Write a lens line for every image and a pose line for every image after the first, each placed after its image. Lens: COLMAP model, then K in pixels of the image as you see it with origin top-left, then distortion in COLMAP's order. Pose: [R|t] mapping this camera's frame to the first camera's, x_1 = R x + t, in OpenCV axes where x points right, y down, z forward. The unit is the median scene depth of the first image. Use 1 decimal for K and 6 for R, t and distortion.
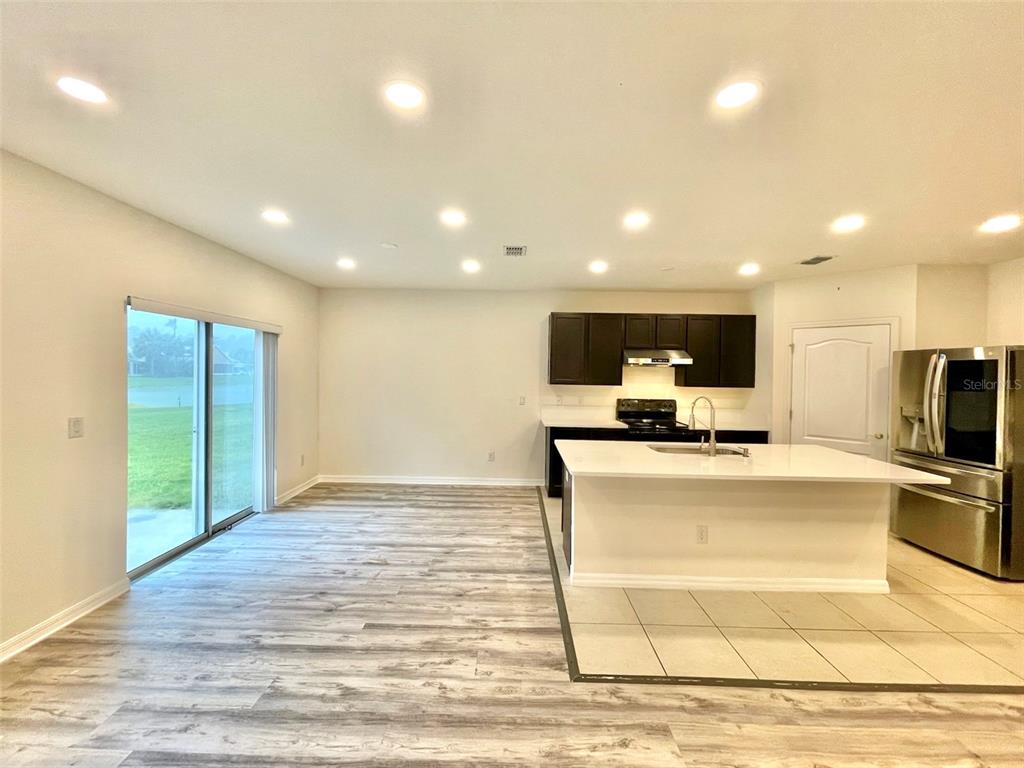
lens RADIAL K [[417.8, 0, 509.2], [0, 417.8, 379.1], [0, 0, 1]] dist [-0.002917, 0.000071]
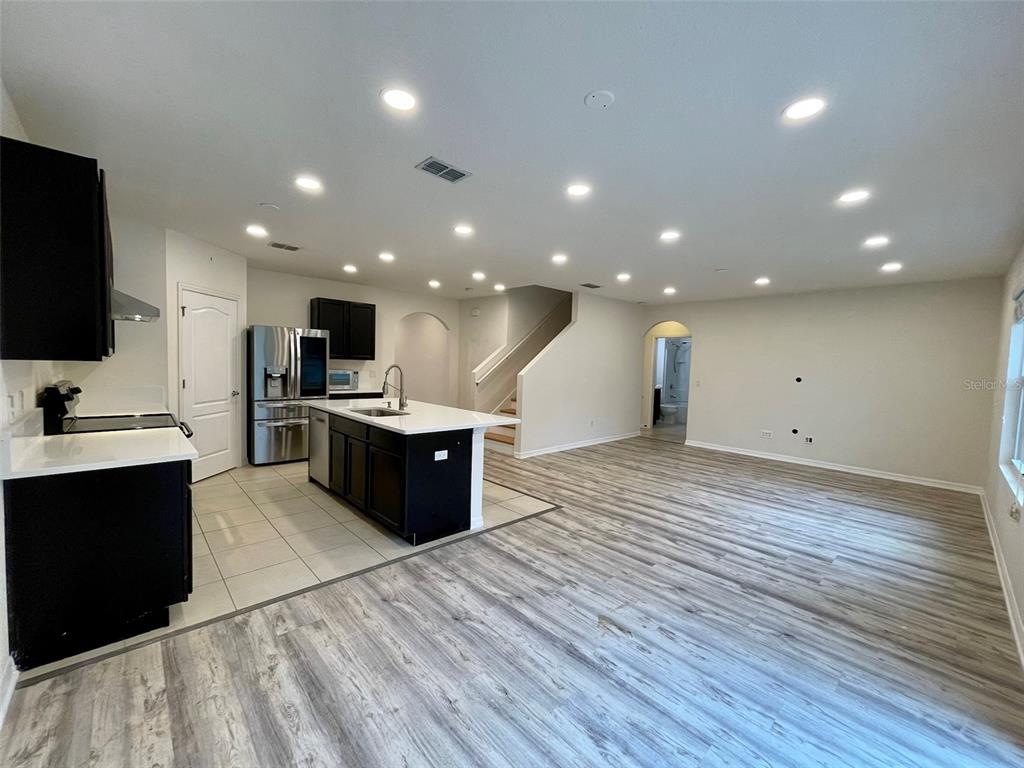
lens RADIAL K [[417.8, 0, 509.2], [0, 417.8, 379.1], [0, 0, 1]] dist [-0.002917, 0.000071]
pose [[-0.688061, -0.070577, 0.722213, -0.723441], [-0.029876, 0.997170, 0.068983, -0.013672], [-0.725038, 0.025888, -0.688222, 1.716136]]
